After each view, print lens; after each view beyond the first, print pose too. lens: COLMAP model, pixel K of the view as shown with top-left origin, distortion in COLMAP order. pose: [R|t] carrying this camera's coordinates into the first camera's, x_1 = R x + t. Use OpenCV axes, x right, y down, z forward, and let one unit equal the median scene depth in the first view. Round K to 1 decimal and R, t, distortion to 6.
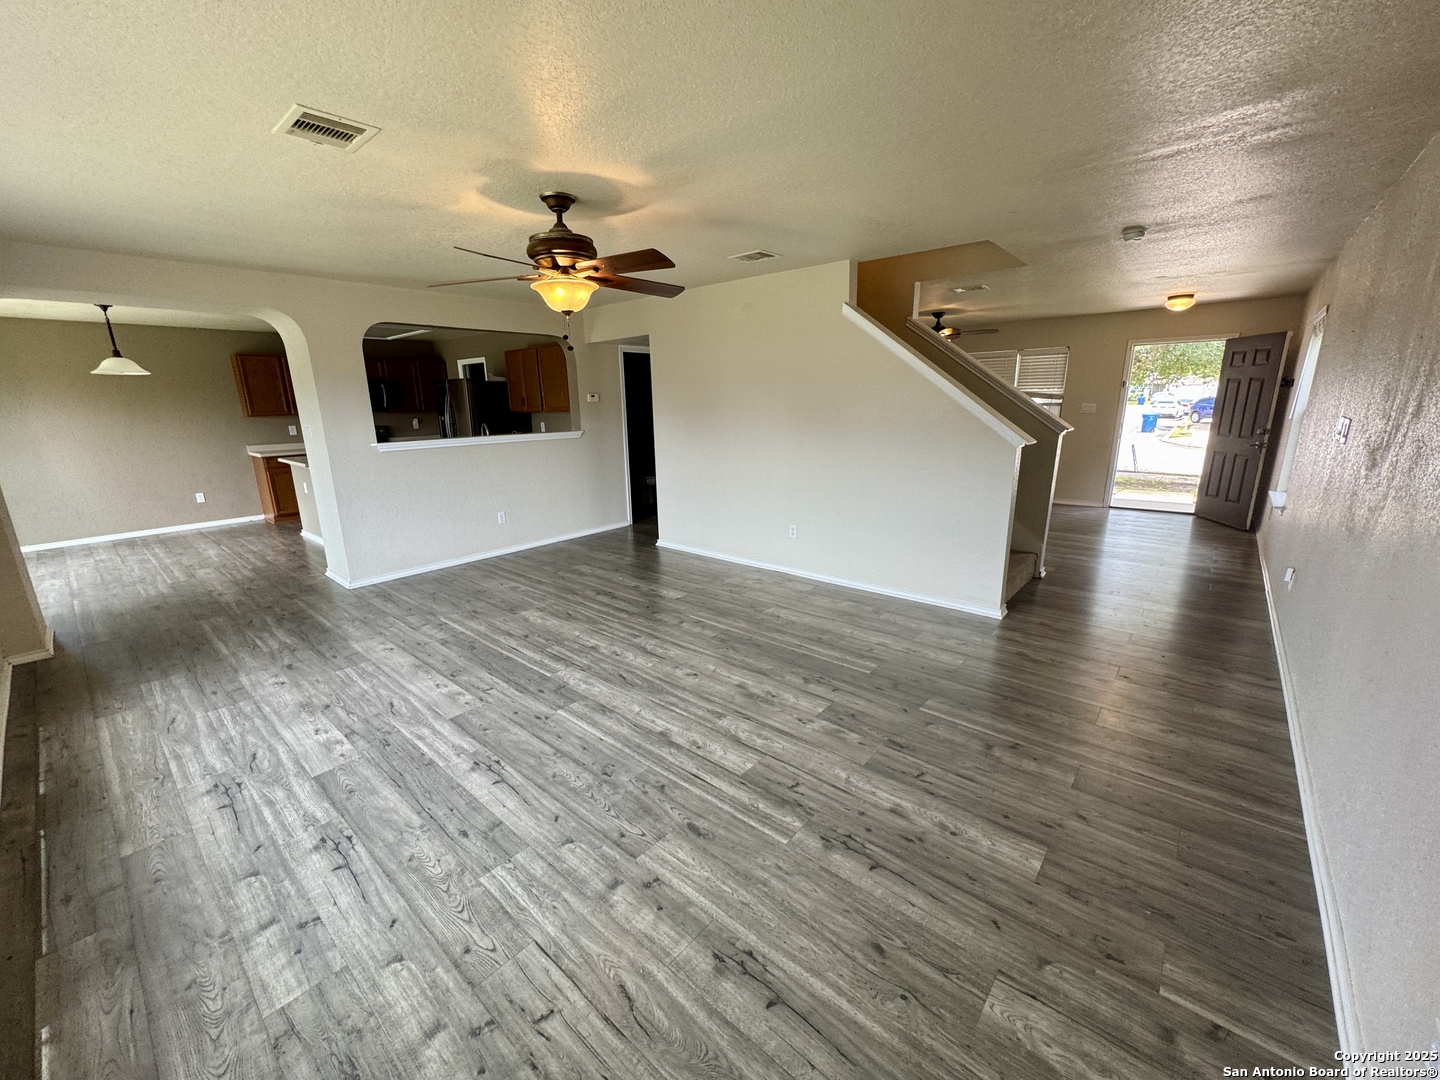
lens RADIAL K [[579.6, 0, 737.3], [0, 579.6, 556.6], [0, 0, 1]] dist [-0.002858, -0.000198]
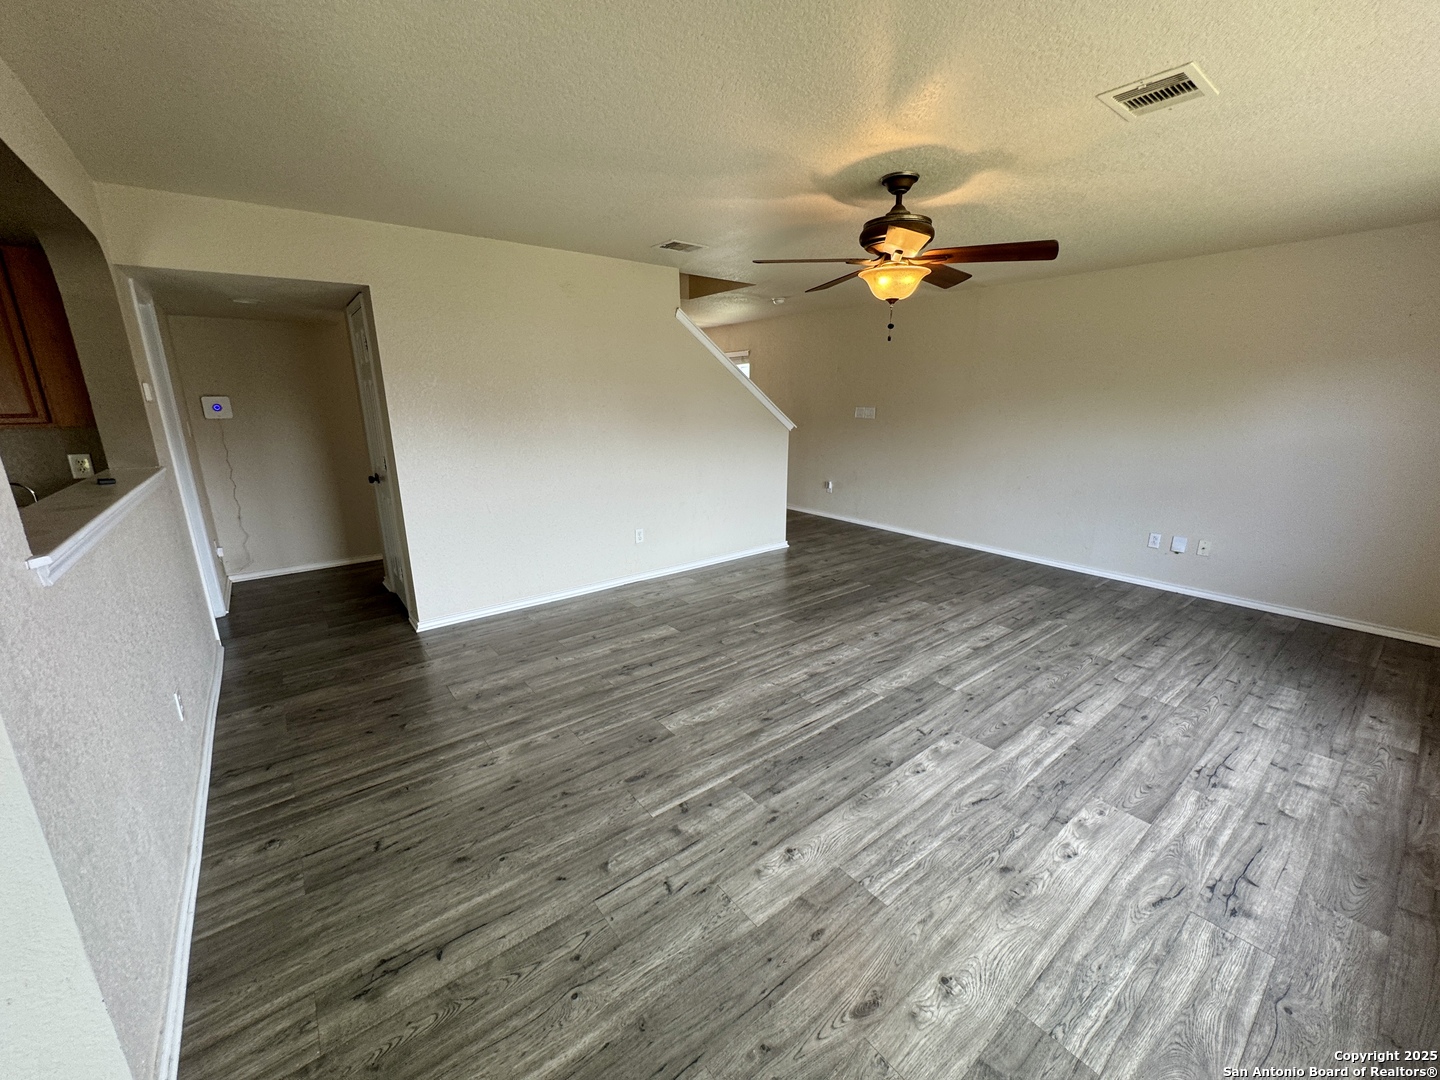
lens RADIAL K [[574.7, 0, 713.1], [0, 574.7, 538.3], [0, 0, 1]] dist [-0.001912, 0.000330]
pose [[0.200950, -0.221254, 0.954288, -1.333205], [0.260089, 0.951247, 0.165781, -0.280540], [-0.944443, 0.214886, 0.248698, 1.102785]]
